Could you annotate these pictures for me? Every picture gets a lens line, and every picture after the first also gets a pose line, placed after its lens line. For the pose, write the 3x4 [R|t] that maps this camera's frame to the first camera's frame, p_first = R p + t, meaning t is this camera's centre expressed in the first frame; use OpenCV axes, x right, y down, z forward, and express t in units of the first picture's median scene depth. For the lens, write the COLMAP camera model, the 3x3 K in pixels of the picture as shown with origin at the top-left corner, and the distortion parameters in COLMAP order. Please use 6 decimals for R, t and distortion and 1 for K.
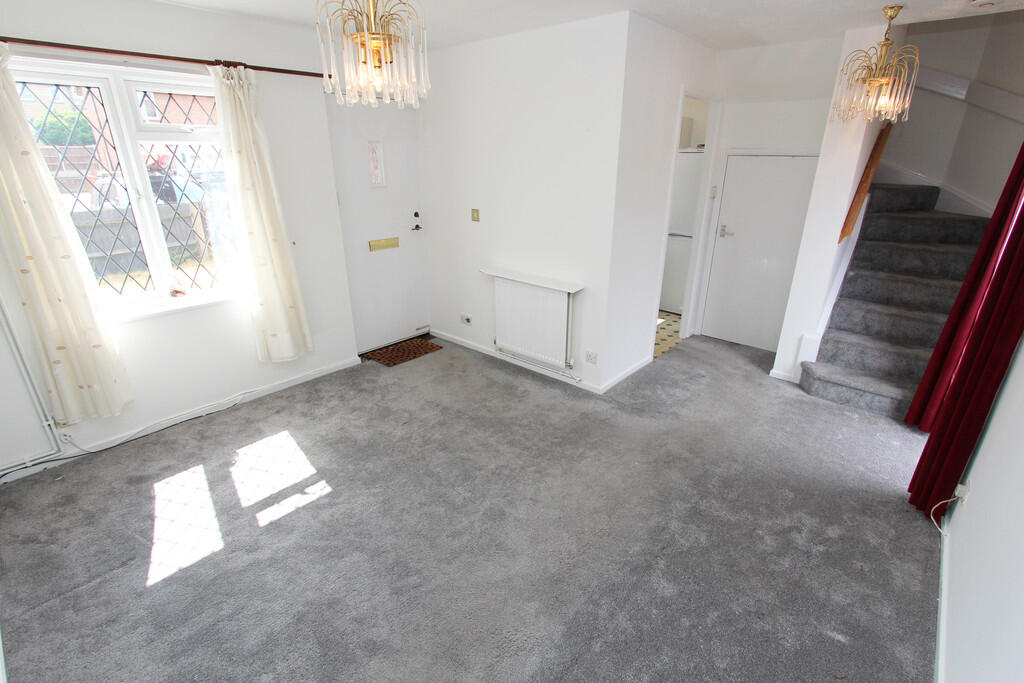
lens RADIAL K [[476.3, 0, 515.2], [0, 476.3, 340.6], [0, 0, 1]] dist [-0.000691, -0.000129]
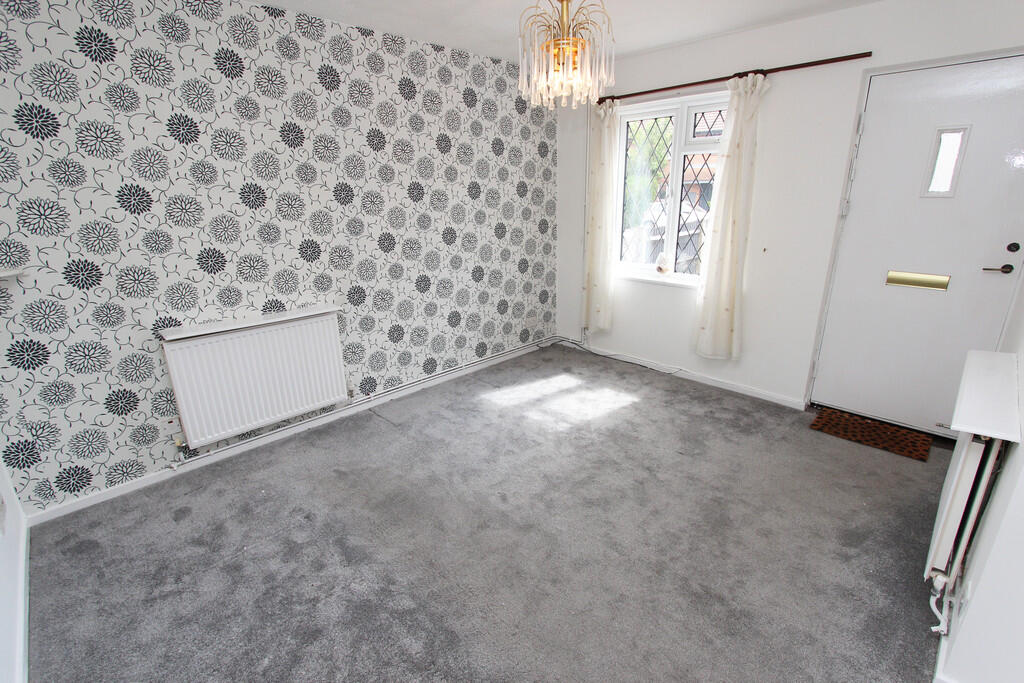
lens RADIAL K [[476.3, 0, 515.2], [0, 476.3, 340.6], [0, 0, 1]] dist [-0.000691, -0.000129]
pose [[-0.046221, 0.309174, -0.949881, 0.544264], [-0.345737, 0.887176, 0.305588, -0.171886], [0.937192, 0.342534, 0.065887, 0.563960]]
